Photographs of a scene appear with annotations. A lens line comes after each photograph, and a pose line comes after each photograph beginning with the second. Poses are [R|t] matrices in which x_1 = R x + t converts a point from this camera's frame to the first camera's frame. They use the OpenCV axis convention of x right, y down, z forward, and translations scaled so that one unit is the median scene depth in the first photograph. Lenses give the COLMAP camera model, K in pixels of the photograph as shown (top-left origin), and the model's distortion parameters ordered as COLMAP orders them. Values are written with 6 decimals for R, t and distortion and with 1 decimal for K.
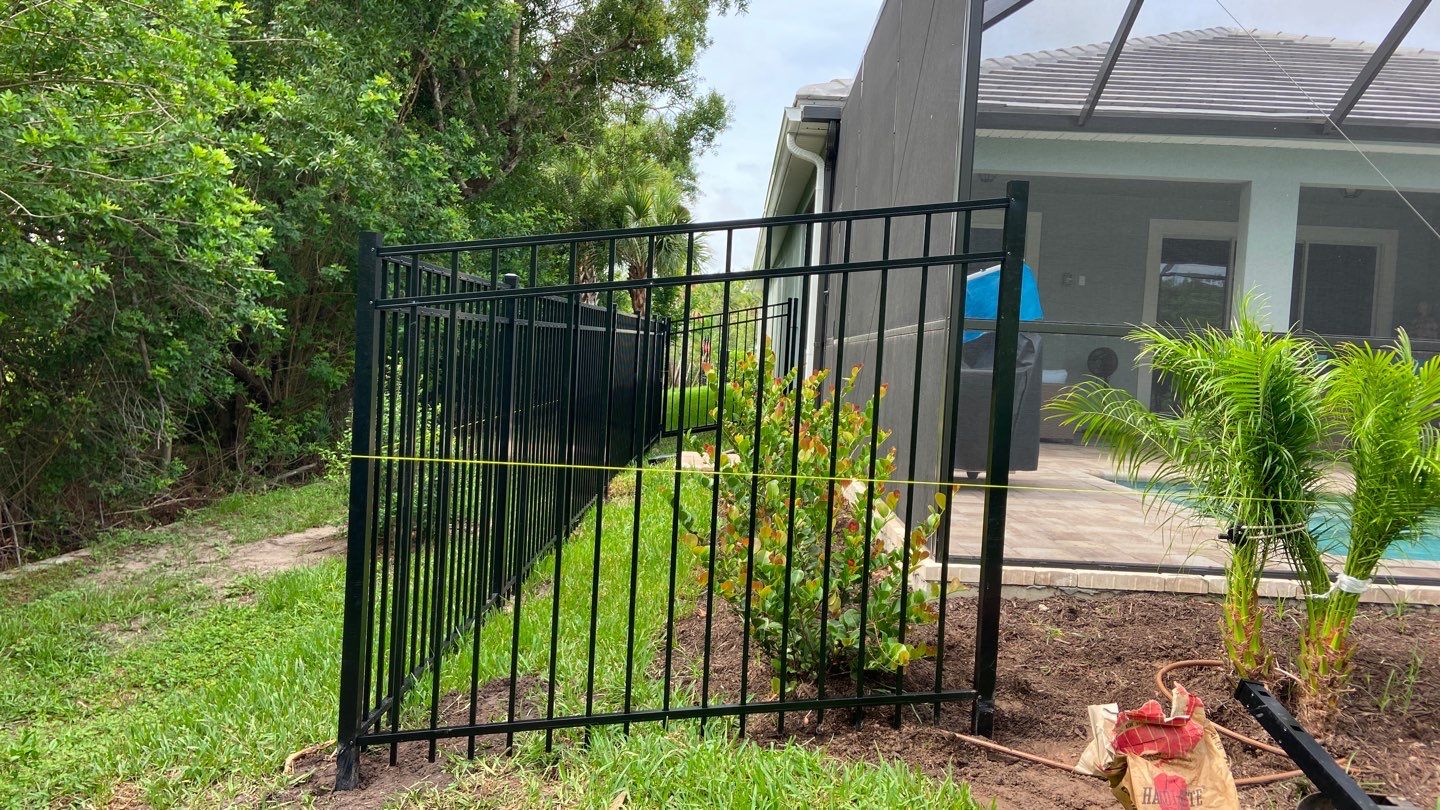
lens RADIAL K [[1088.1, 0, 718.1], [0, 1088.1, 409.9], [0, 0, 1]] dist [0.096350, -0.124276]
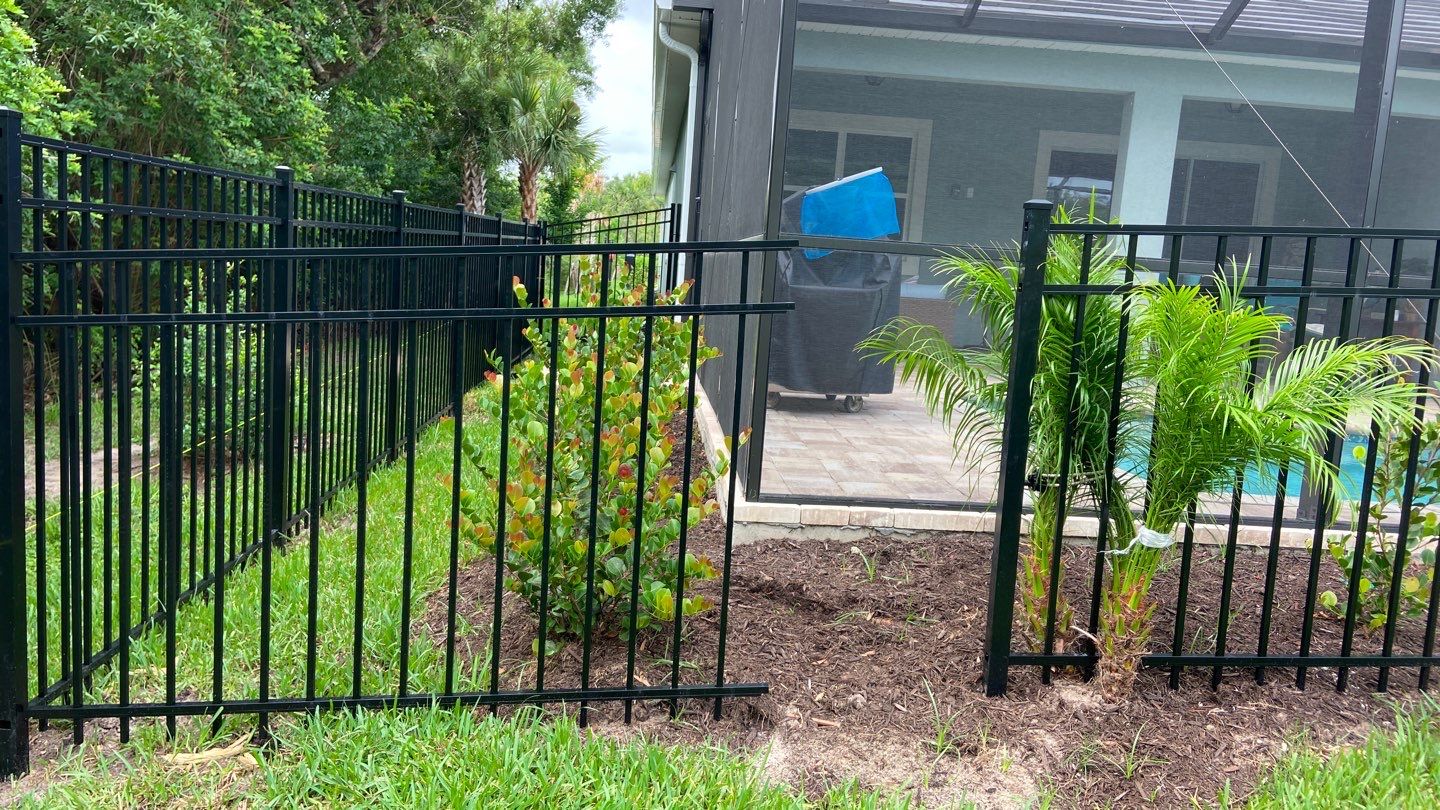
lens RADIAL K [[1088.1, 0, 727.7], [0, 1088.1, 405.2], [0, 0, 1]] dist [0.096350, -0.124276]
pose [[0.996541, 0.007971, 0.082722, 0.048347], [-0.014729, 0.996572, 0.081409, -0.006730], [-0.081789, -0.082346, 0.993242, 0.045271]]
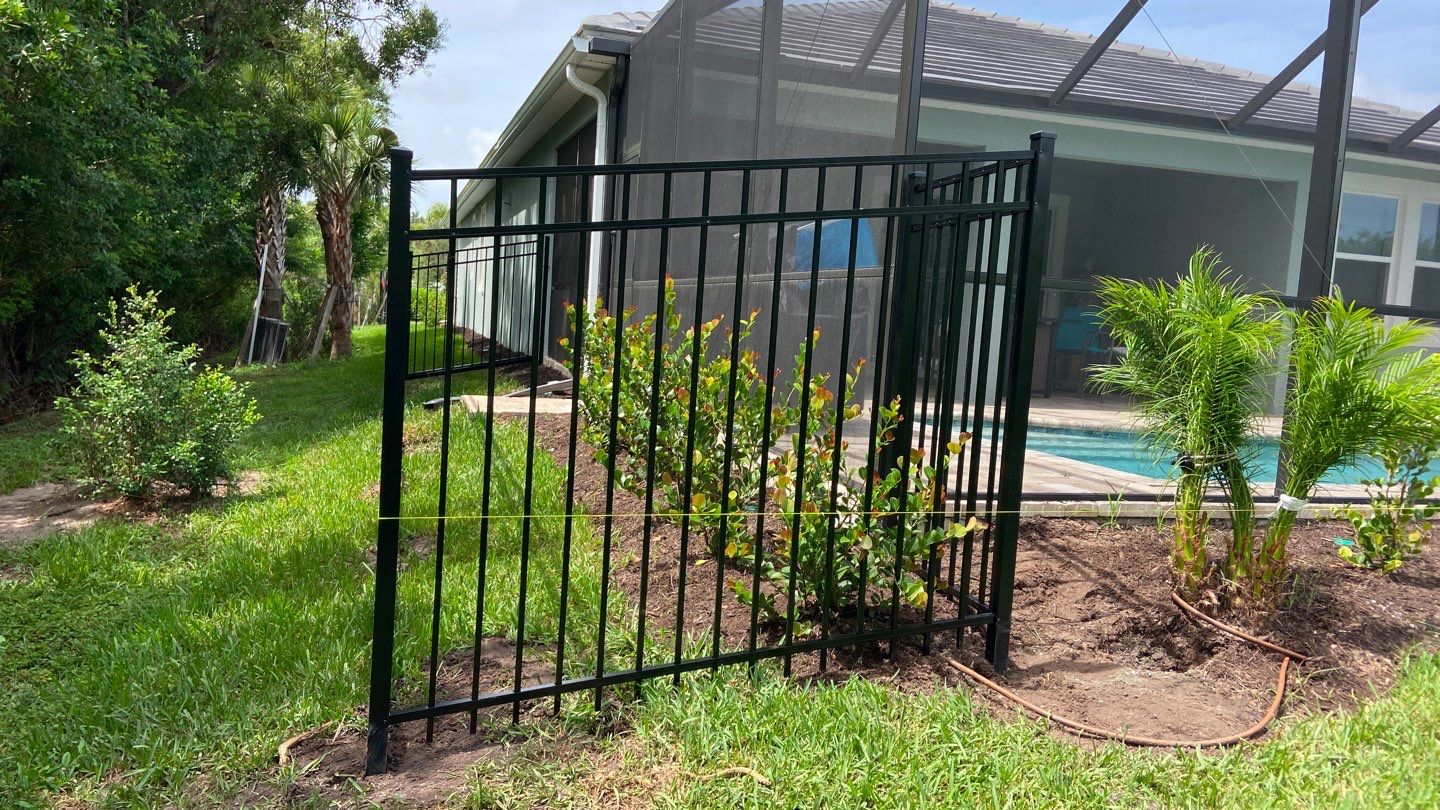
lens RADIAL K [[1088.1, 0, 716.0], [0, 1088.1, 414.5], [0, 0, 1]] dist [0.096350, -0.124276]
pose [[0.950073, -0.014987, 0.311667, -0.125302], [-0.003705, 0.998233, 0.059298, -0.002354], [-0.312006, -0.057492, 0.948339, 0.024096]]
